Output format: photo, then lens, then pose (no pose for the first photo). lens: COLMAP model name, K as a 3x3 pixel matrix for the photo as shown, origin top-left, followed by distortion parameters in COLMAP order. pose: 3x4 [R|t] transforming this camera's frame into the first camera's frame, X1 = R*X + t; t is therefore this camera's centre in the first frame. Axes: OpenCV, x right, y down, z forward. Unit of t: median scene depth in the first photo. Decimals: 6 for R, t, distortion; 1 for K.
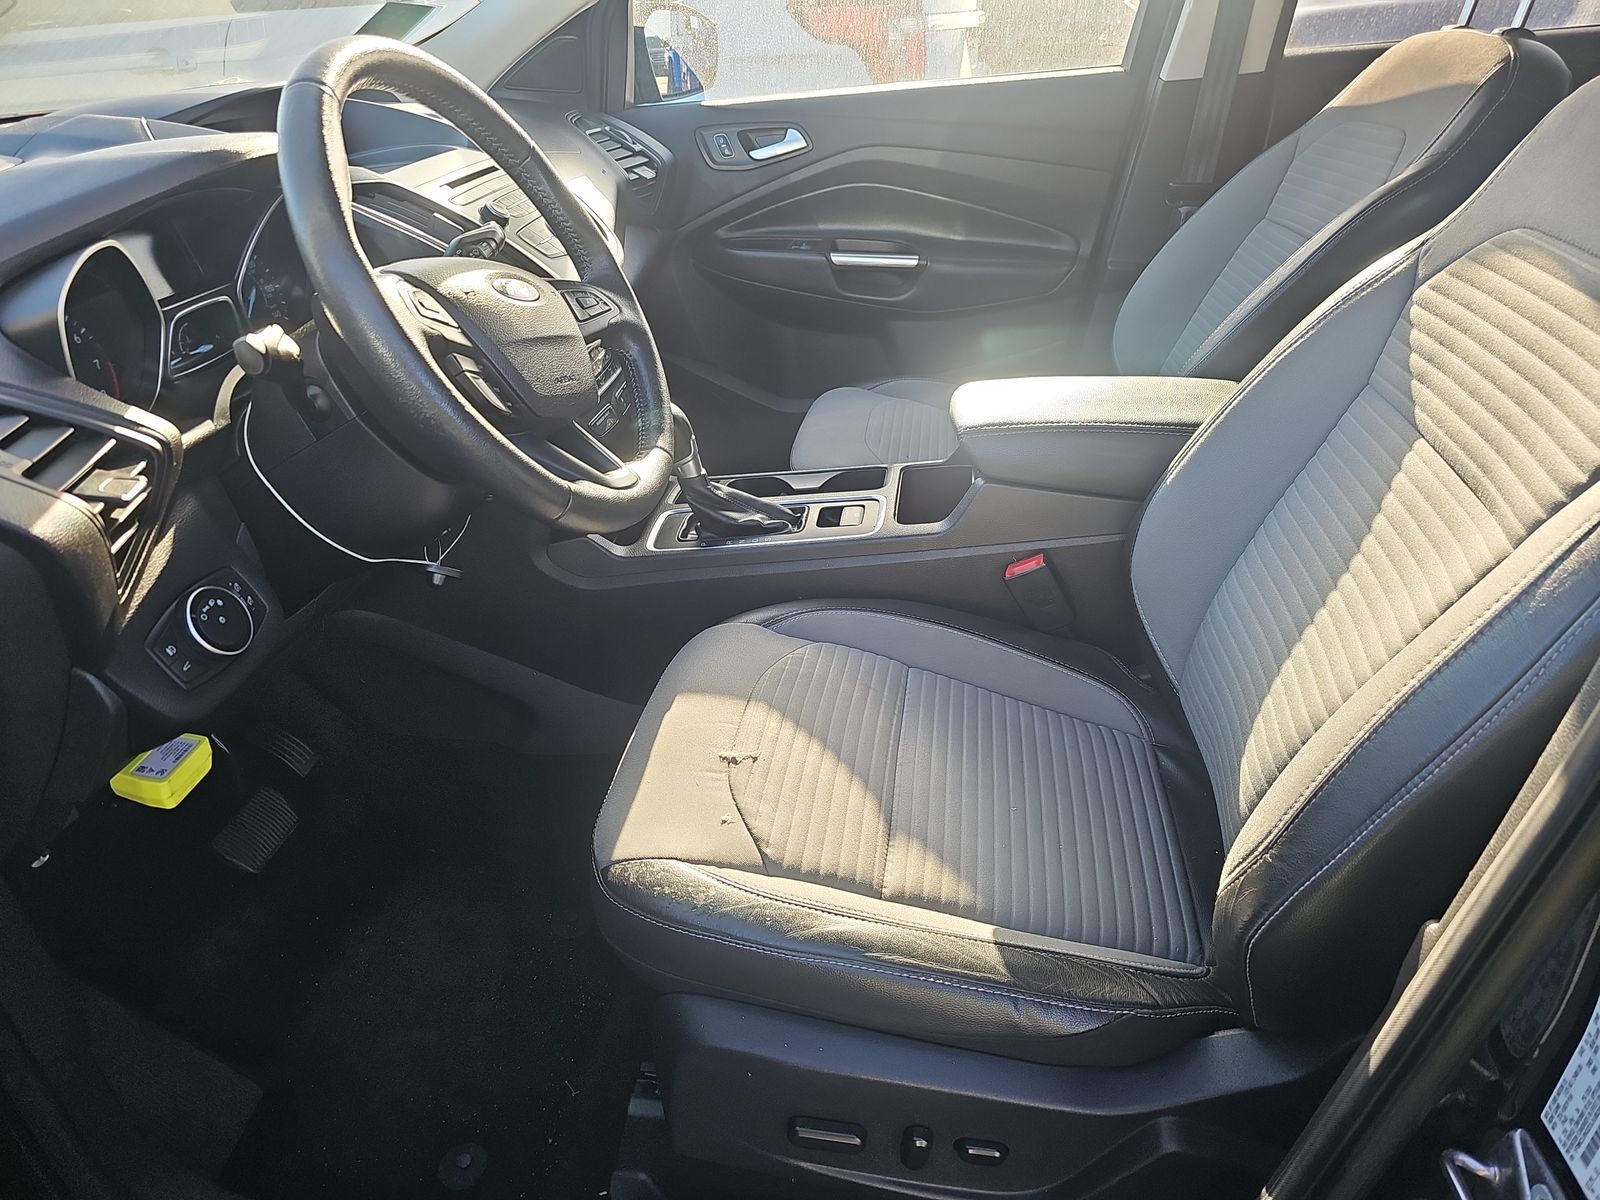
lens RADIAL K [[1084.9, 0, 778.4], [0, 1084.9, 602.1], [0, 0, 1]] dist [0.043926, -0.046730]
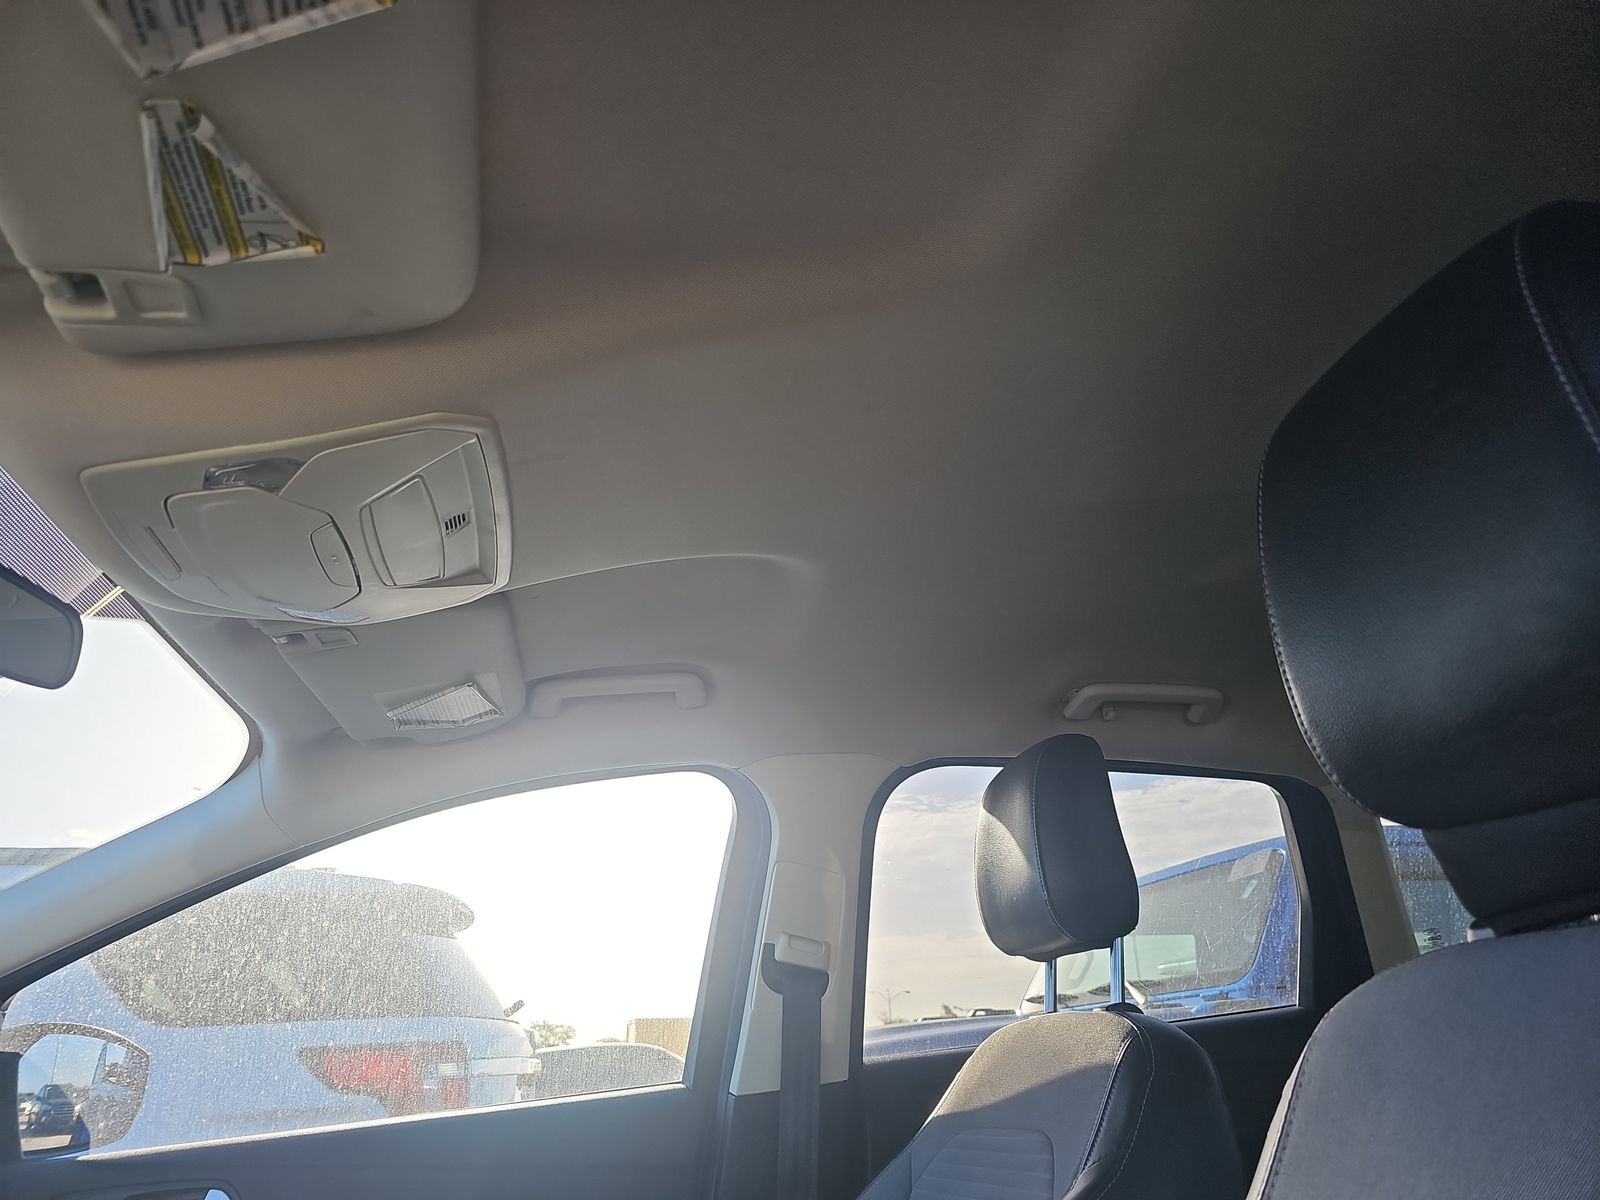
lens RADIAL K [[1084.9, 0, 778.4], [0, 1084.9, 602.1], [0, 0, 1]] dist [0.043926, -0.046730]
pose [[0.940816, 0.107101, 0.321551, 0.087350], [0.187589, 0.625620, -0.757238, -0.092850], [-0.282270, 0.772741, 0.568502, 0.261347]]
